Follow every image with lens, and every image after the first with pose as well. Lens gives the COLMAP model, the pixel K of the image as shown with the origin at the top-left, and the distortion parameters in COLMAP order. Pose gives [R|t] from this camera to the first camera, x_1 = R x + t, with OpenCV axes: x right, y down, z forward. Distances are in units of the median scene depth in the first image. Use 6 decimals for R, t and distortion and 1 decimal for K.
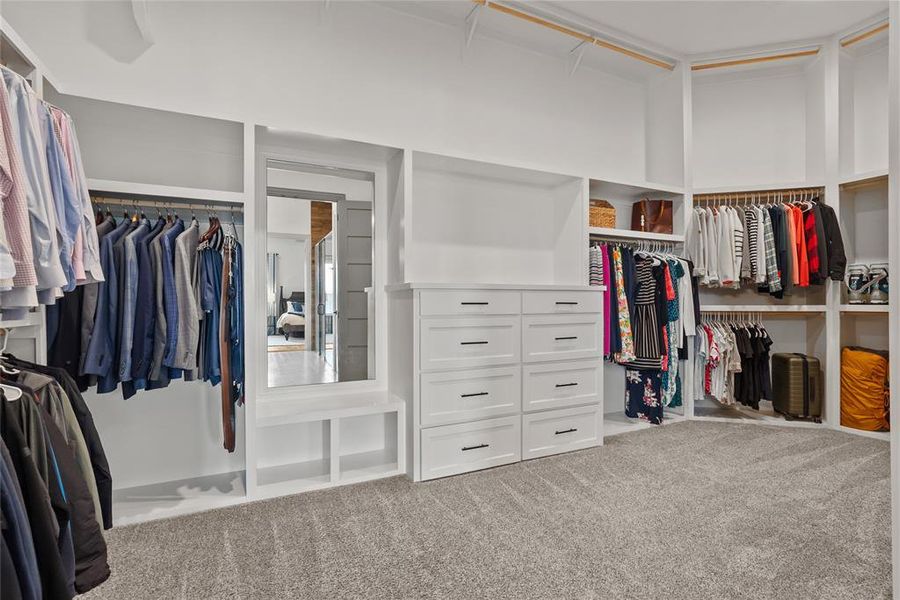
lens RADIAL K [[426.3, 0, 453.5], [0, 426.3, 305.4], [0, 0, 1]] dist [-0.005820, 0.000912]
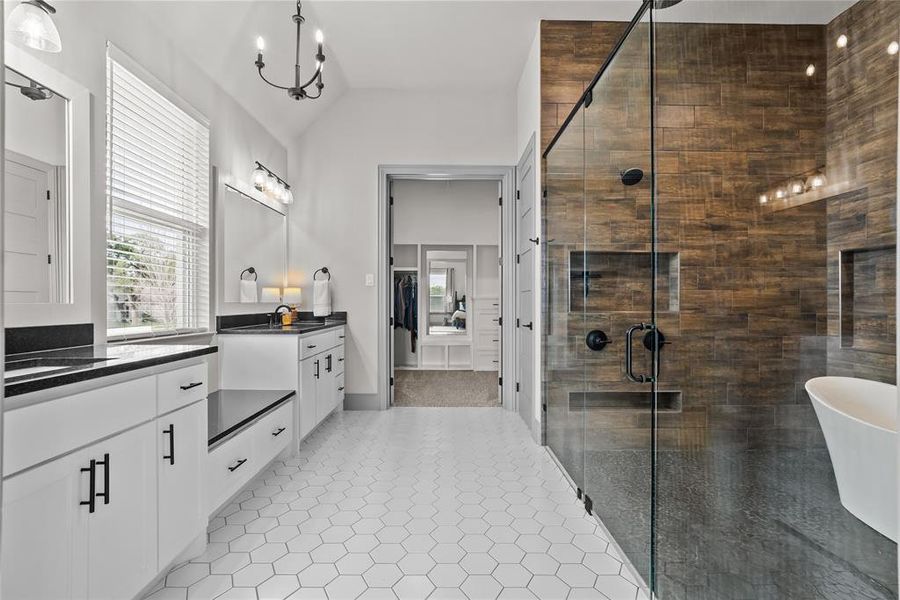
lens RADIAL K [[426.3, 0, 453.5], [0, 426.3, 305.4], [0, 0, 1]] dist [-0.005820, 0.000912]
pose [[0.910612, 0.001890, -0.413258, 0.947096], [-0.001487, 0.999998, 0.001297, -0.002533], [0.413259, -0.000567, 0.910613, -1.577518]]
